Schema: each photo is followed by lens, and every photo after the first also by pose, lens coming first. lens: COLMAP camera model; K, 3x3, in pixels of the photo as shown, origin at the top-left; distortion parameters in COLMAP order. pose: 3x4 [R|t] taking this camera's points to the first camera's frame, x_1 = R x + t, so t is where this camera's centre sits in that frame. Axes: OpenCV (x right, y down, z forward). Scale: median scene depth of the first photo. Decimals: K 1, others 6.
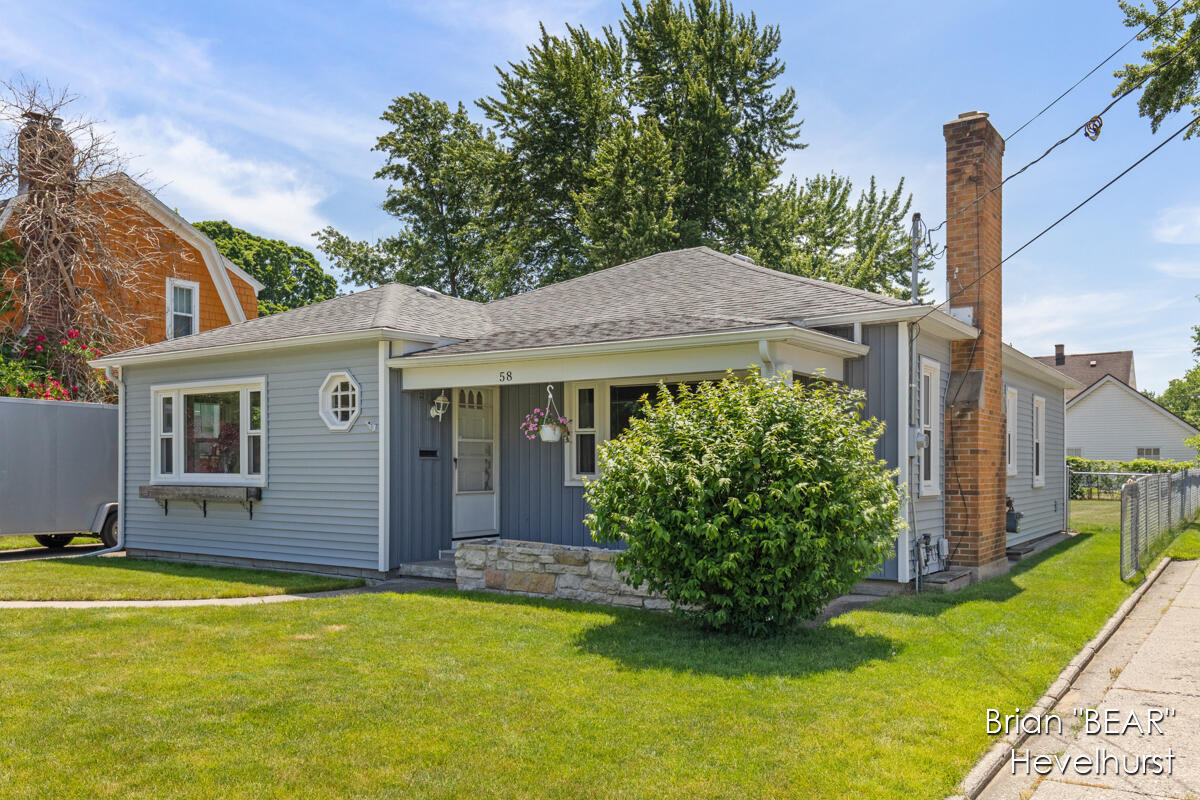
lens RADIAL K [[963.2, 0, 588.9], [0, 963.2, 462.9], [0, 0, 1]] dist [0.003802, -0.000338]
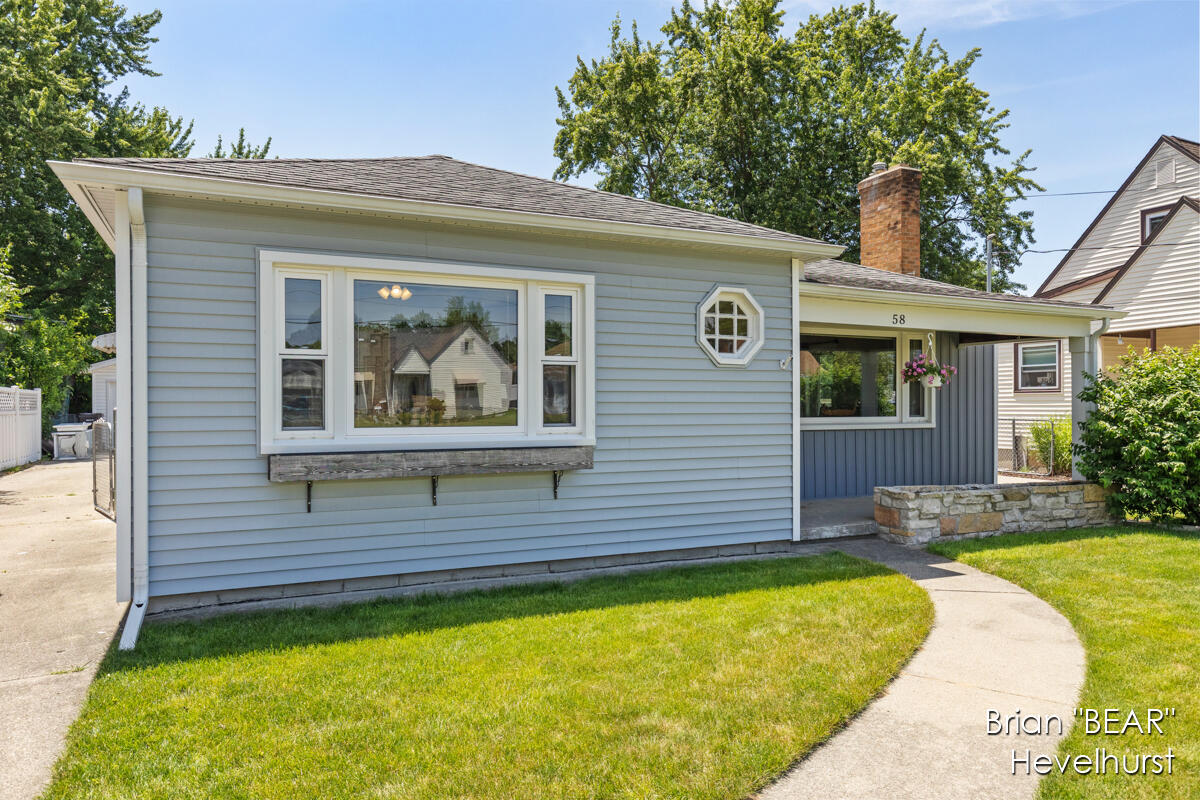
lens RADIAL K [[798.5, 0, 600.0], [0, 798.5, 402.1], [0, 0, 1]] dist [-0.006961, -0.001067]
pose [[0.506380, 0.002159, 0.862308, -0.845630], [-0.001730, 0.999997, -0.001487, -0.003584], [-0.862309, -0.000739, 0.506383, 0.767227]]
